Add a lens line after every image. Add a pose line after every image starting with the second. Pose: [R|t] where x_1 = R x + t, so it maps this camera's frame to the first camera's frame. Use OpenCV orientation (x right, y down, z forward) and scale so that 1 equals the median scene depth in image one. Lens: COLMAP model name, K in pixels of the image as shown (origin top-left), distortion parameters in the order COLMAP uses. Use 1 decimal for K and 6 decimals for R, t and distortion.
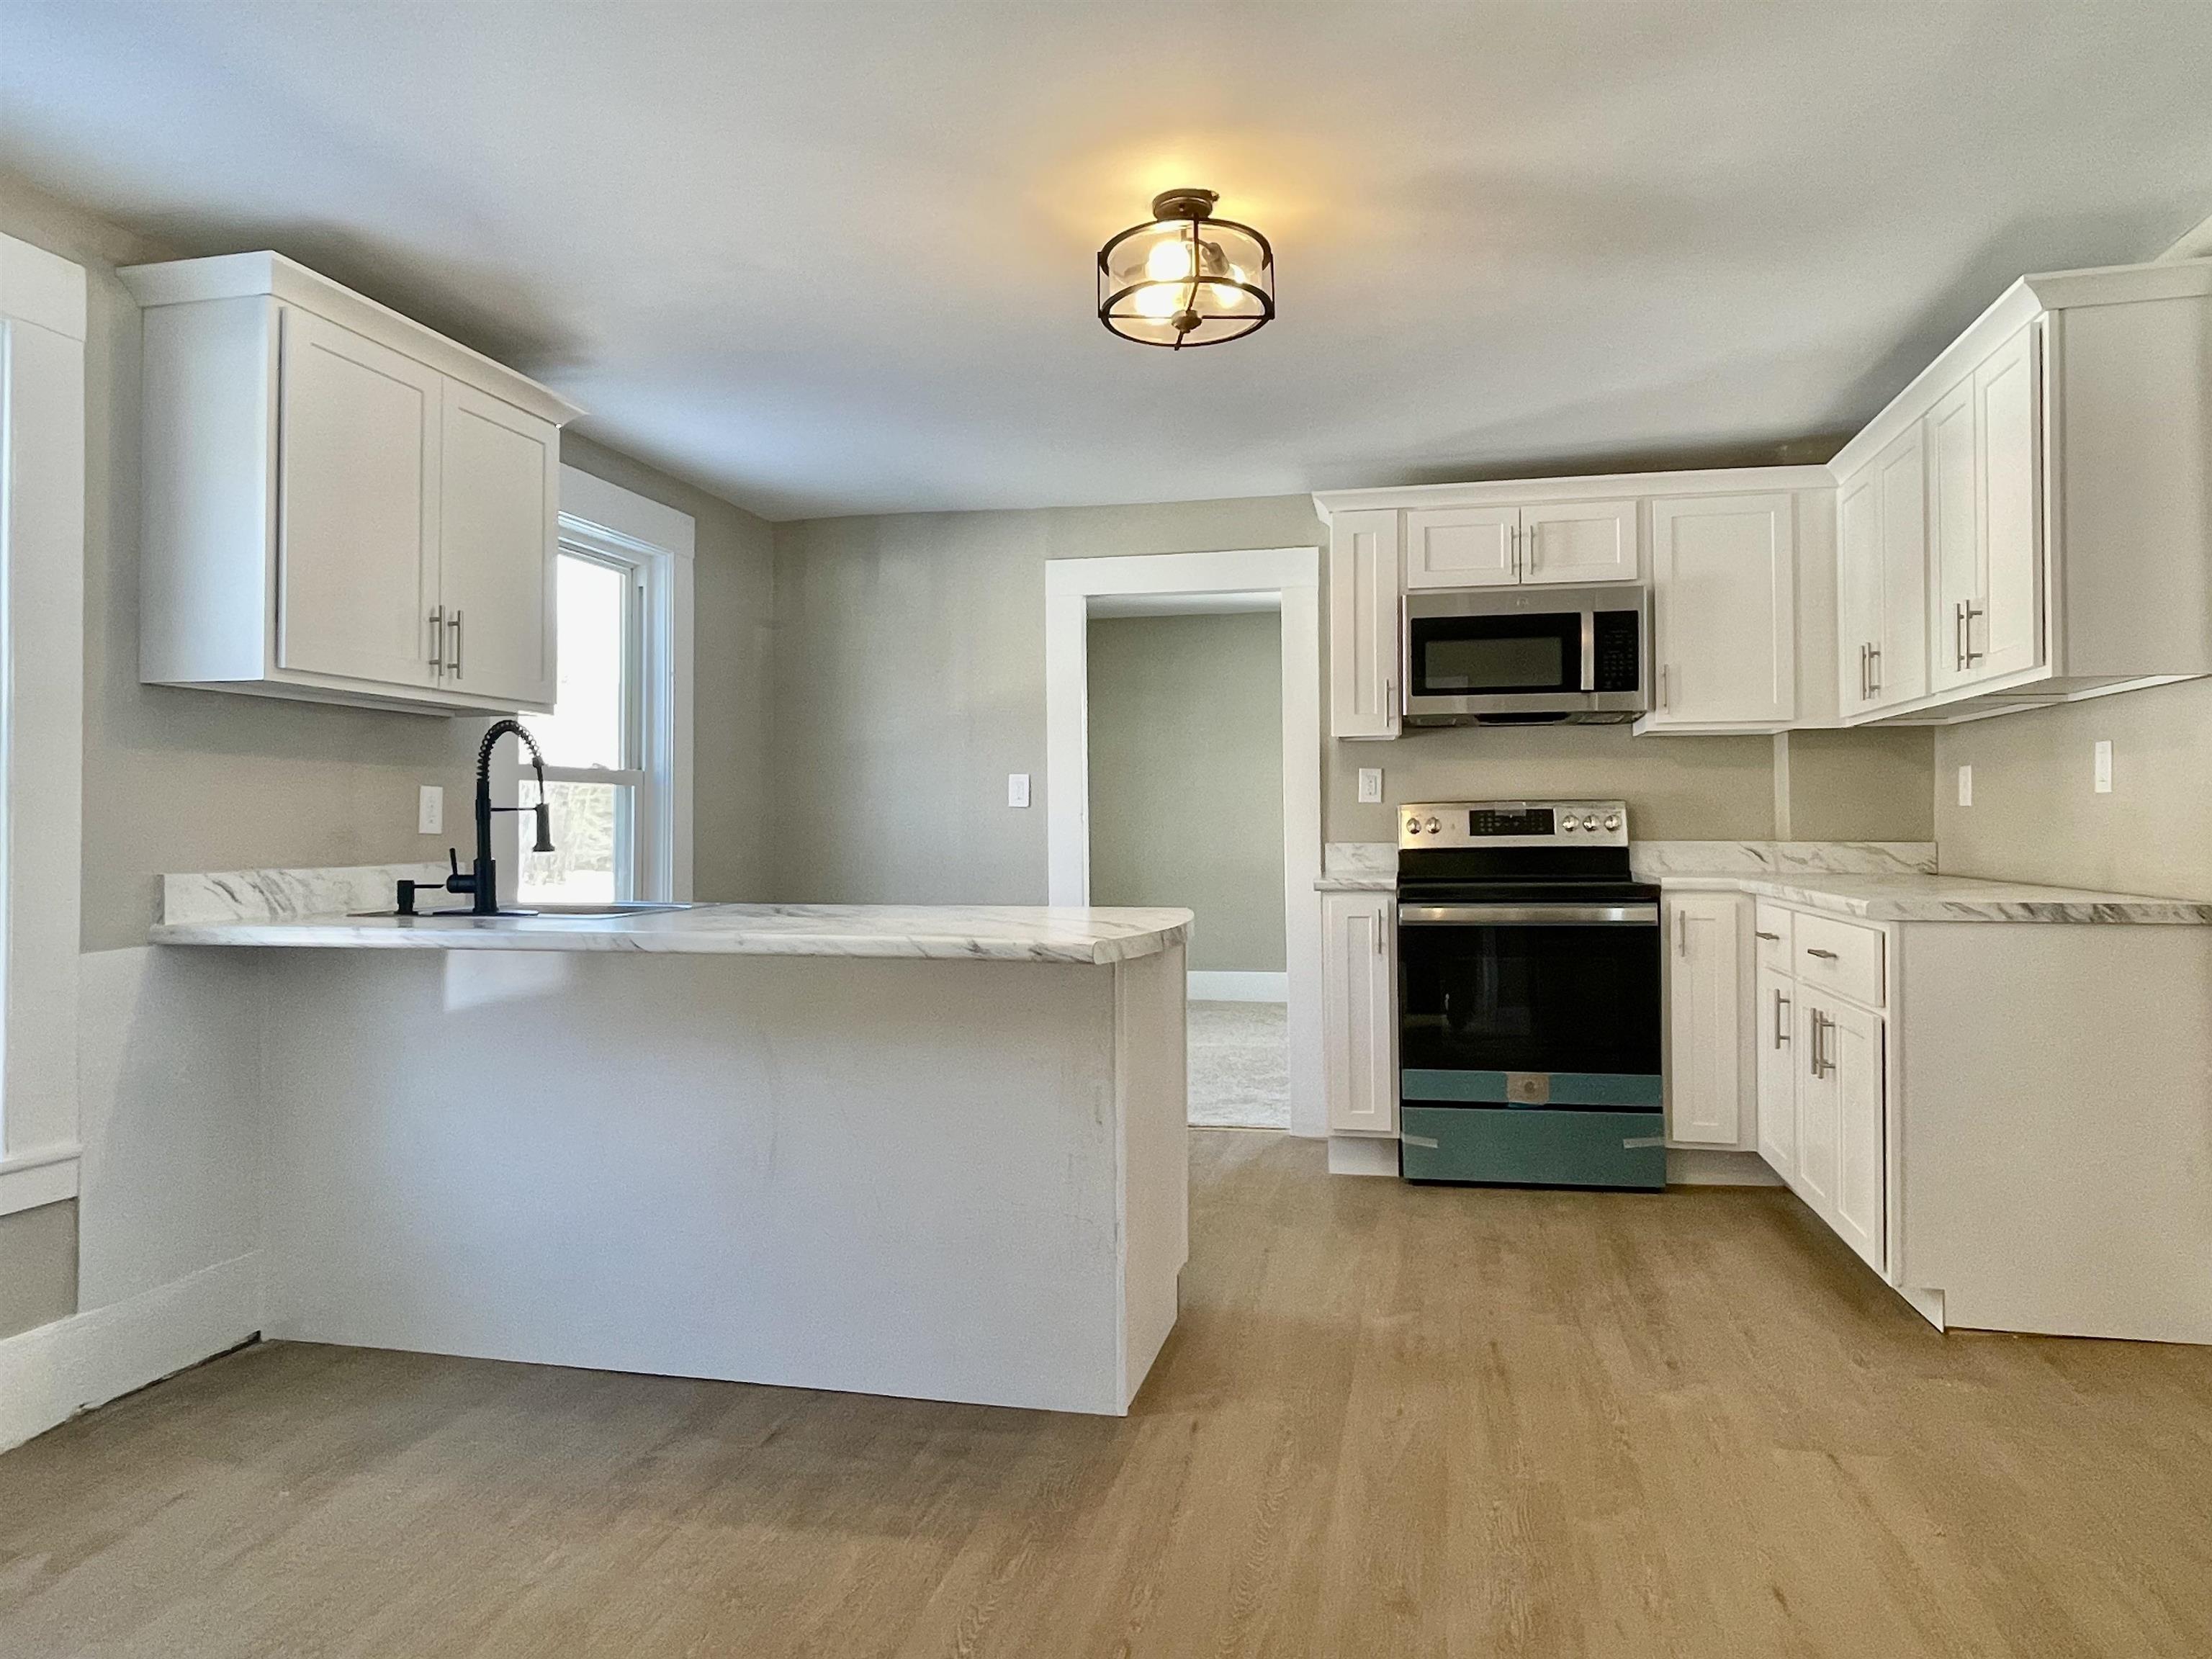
lens RADIAL K [[1373.4, 0, 1108.7], [0, 1373.4, 799.9], [0, 0, 1]] dist [-0.003472, -0.002178]
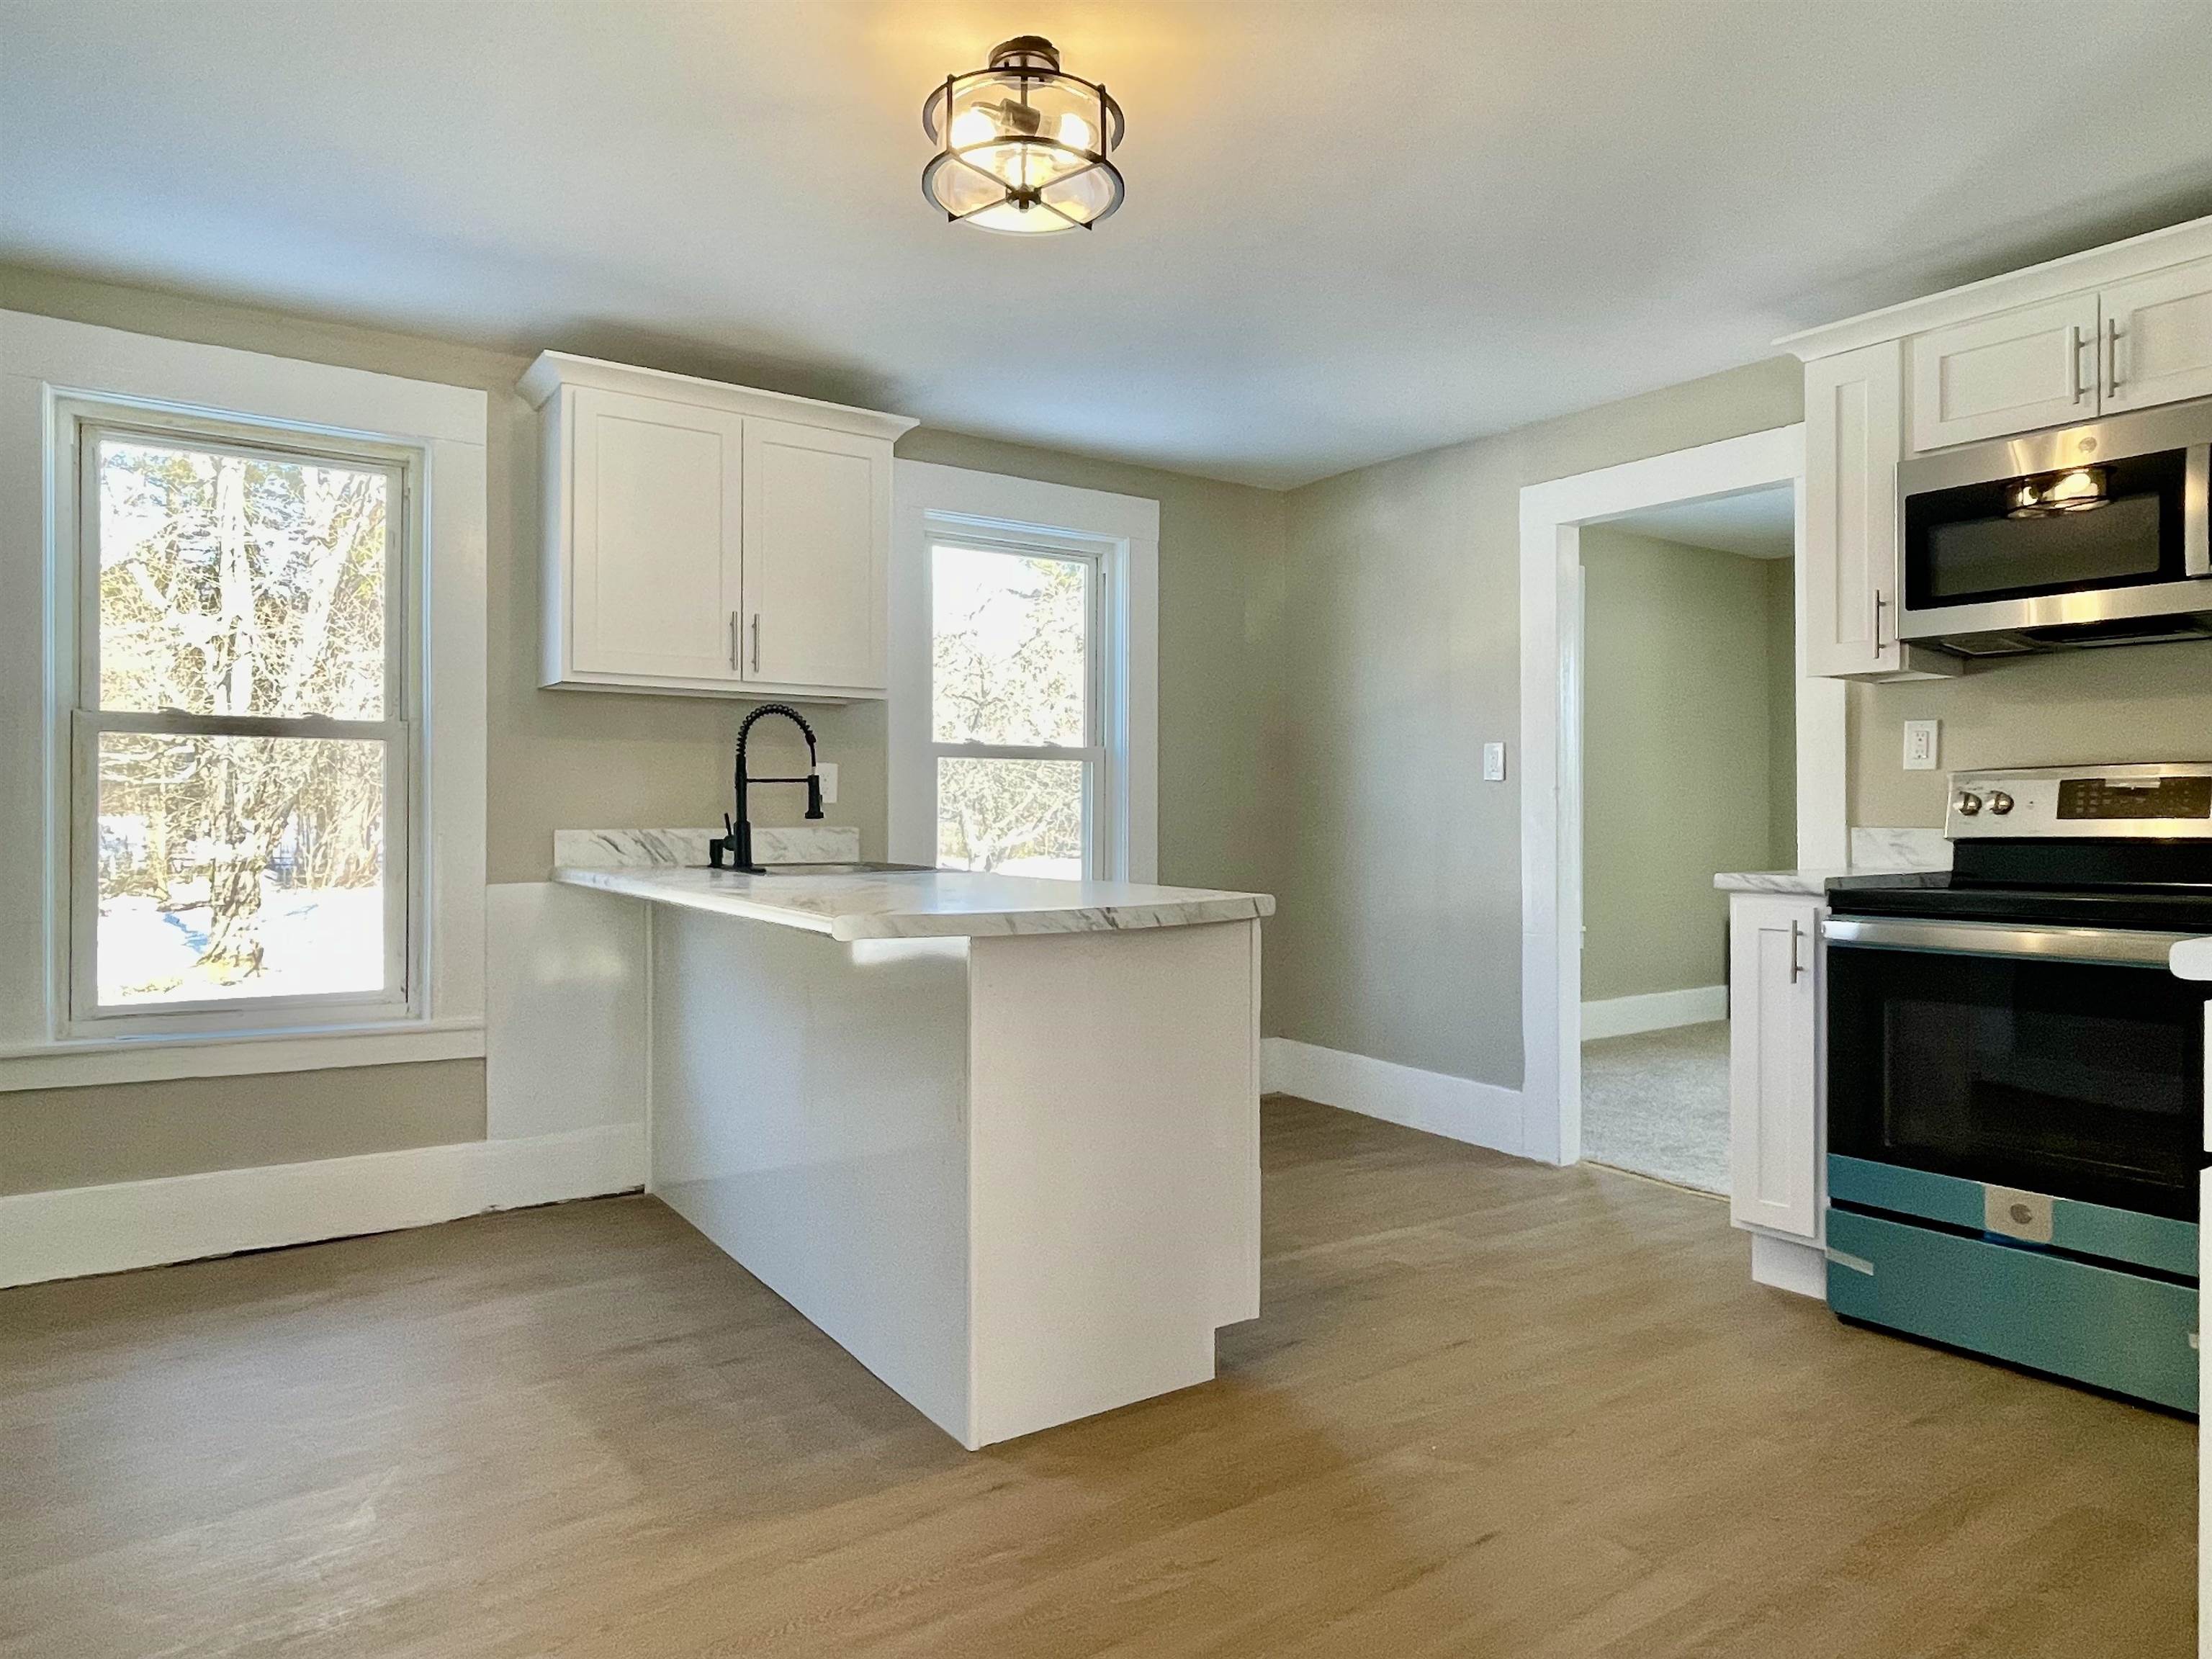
lens RADIAL K [[1368.8, 0, 1113.0], [0, 1368.8, 808.5], [0, 0, 1]] dist [-0.002640, -0.005304]
pose [[0.738613, 0.006062, -0.674102, 0.411134], [0.004585, 0.999891, 0.014015, 0.011453], [0.674114, -0.013443, 0.738505, 0.248501]]
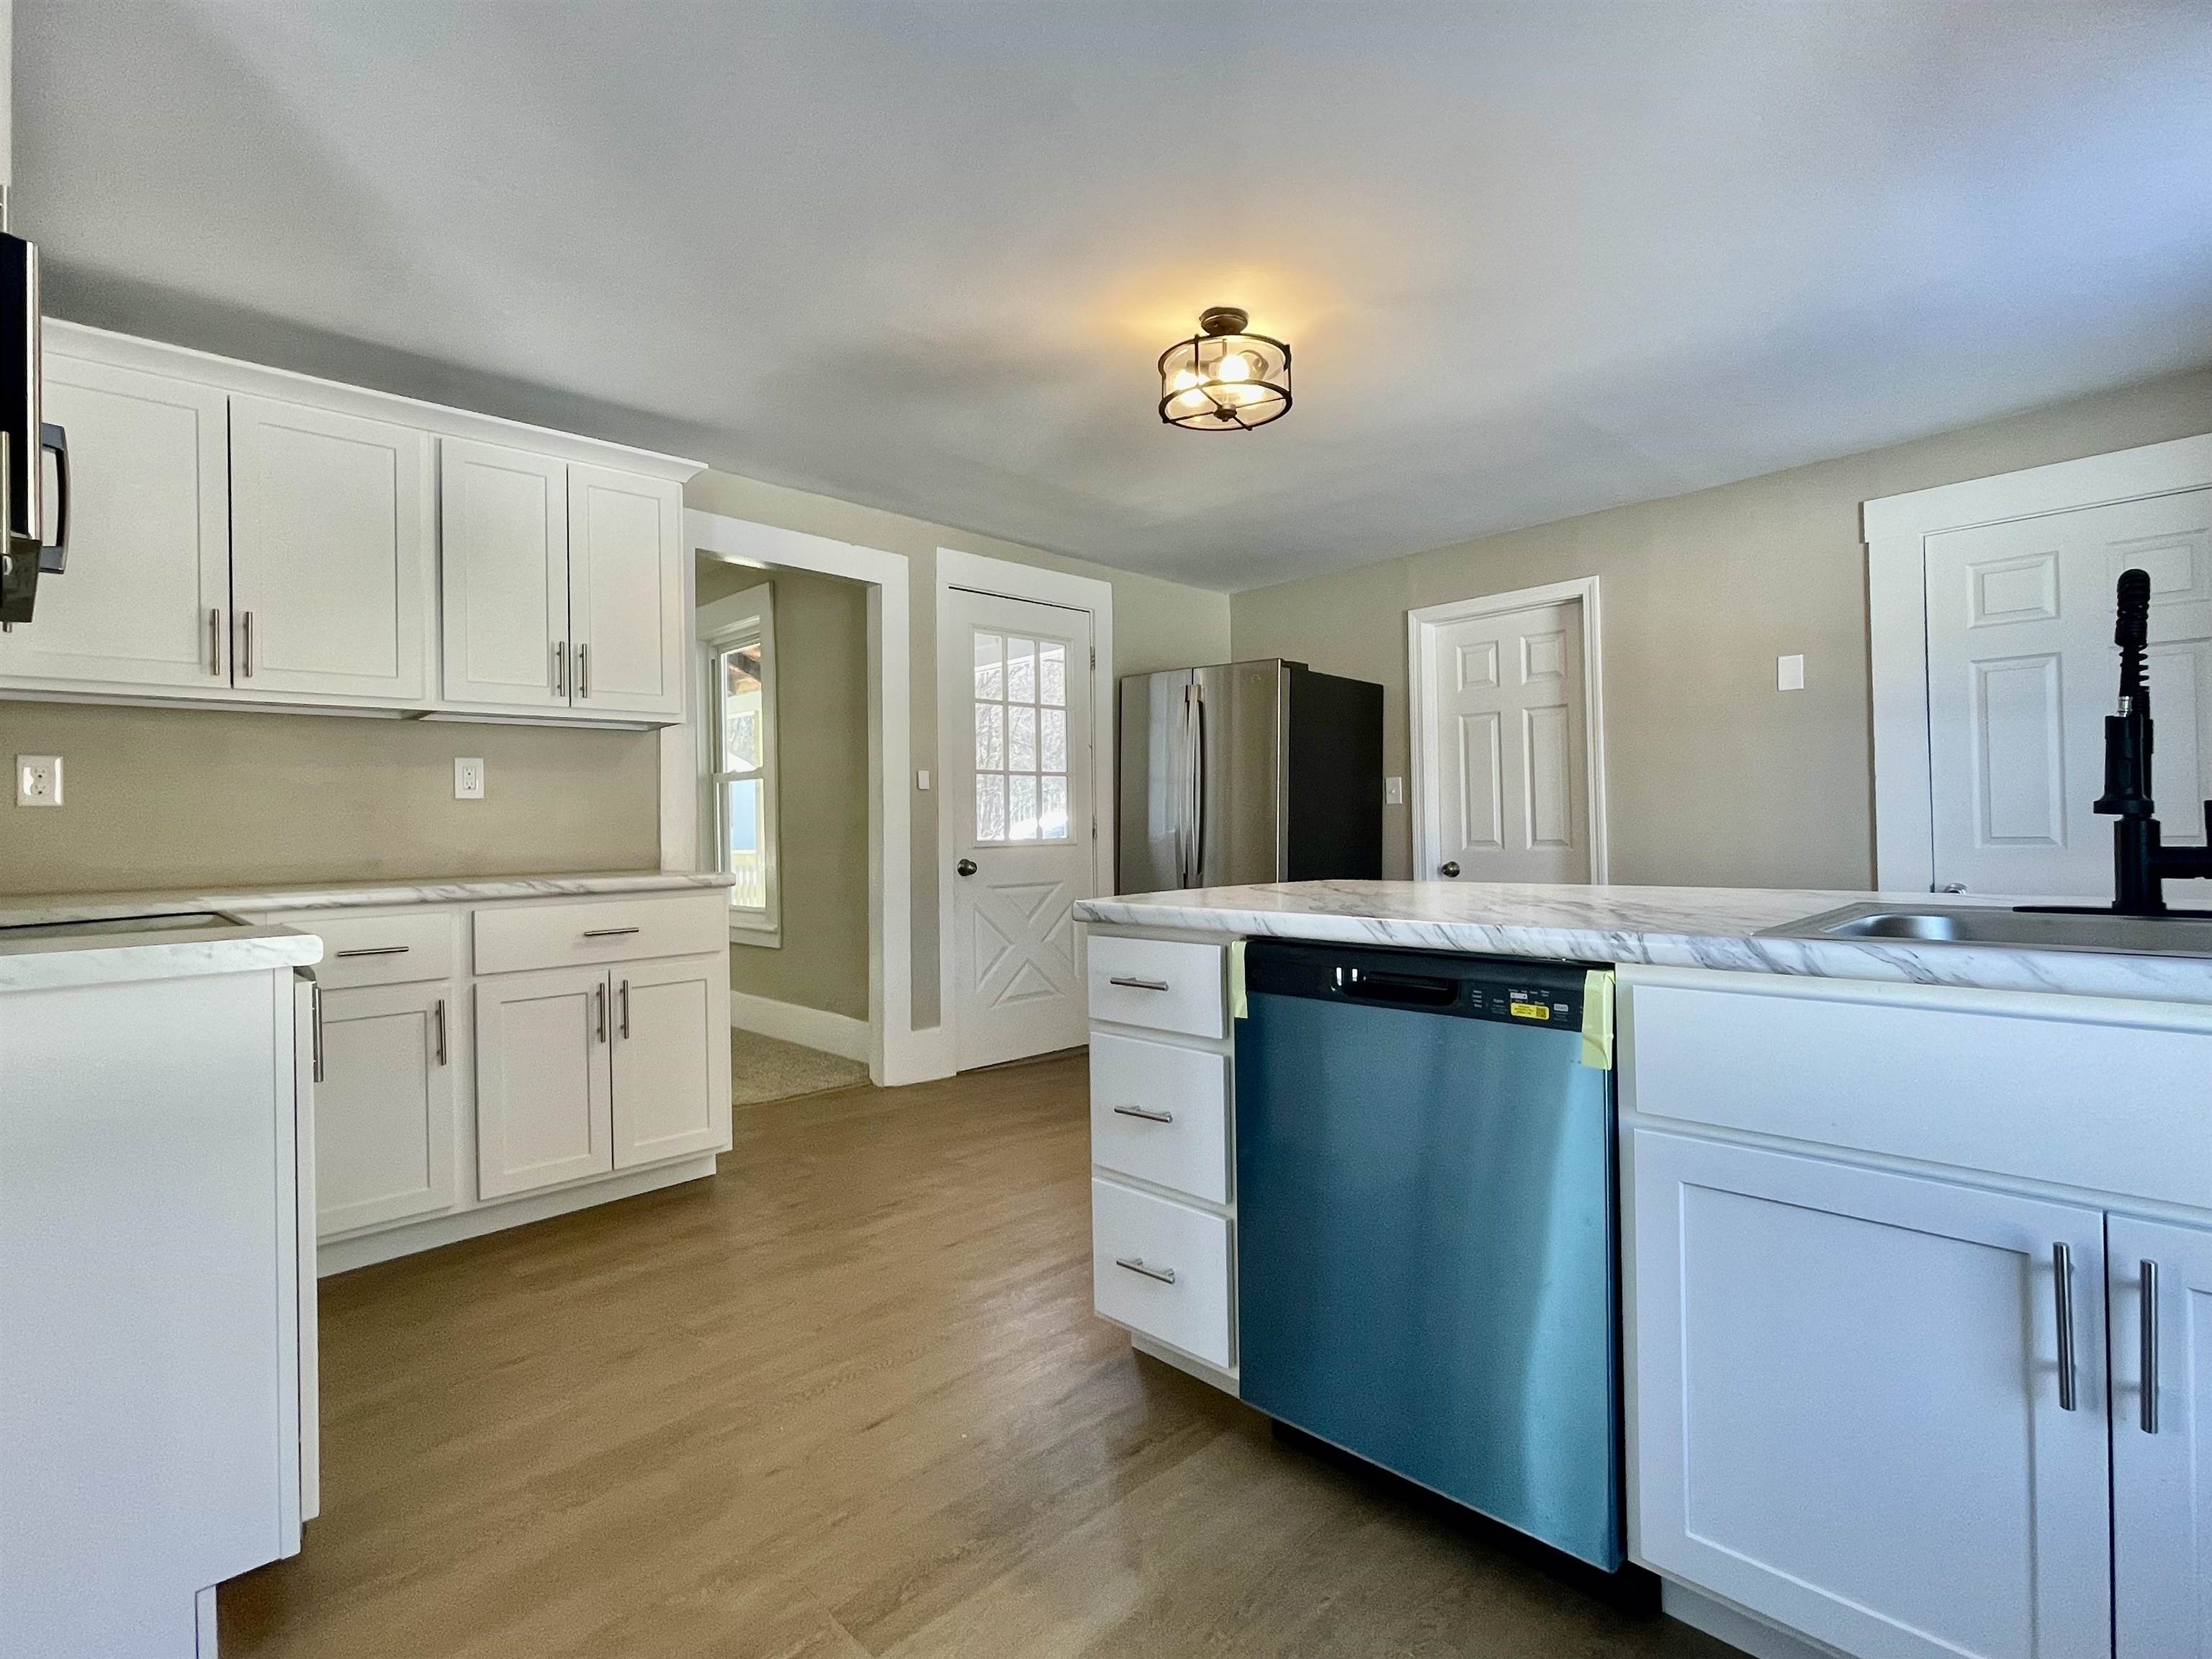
lens RADIAL K [[1079.7, 0, 1108.7], [0, 1079.7, 817.1], [0, 0, 1]] dist [0.002585, -0.001547]
pose [[-0.843418, 0.024318, 0.536708, -0.236284], [0.013941, 0.999629, -0.023386, 0.033381], [-0.537077, -0.012242, -0.843444, 1.169605]]
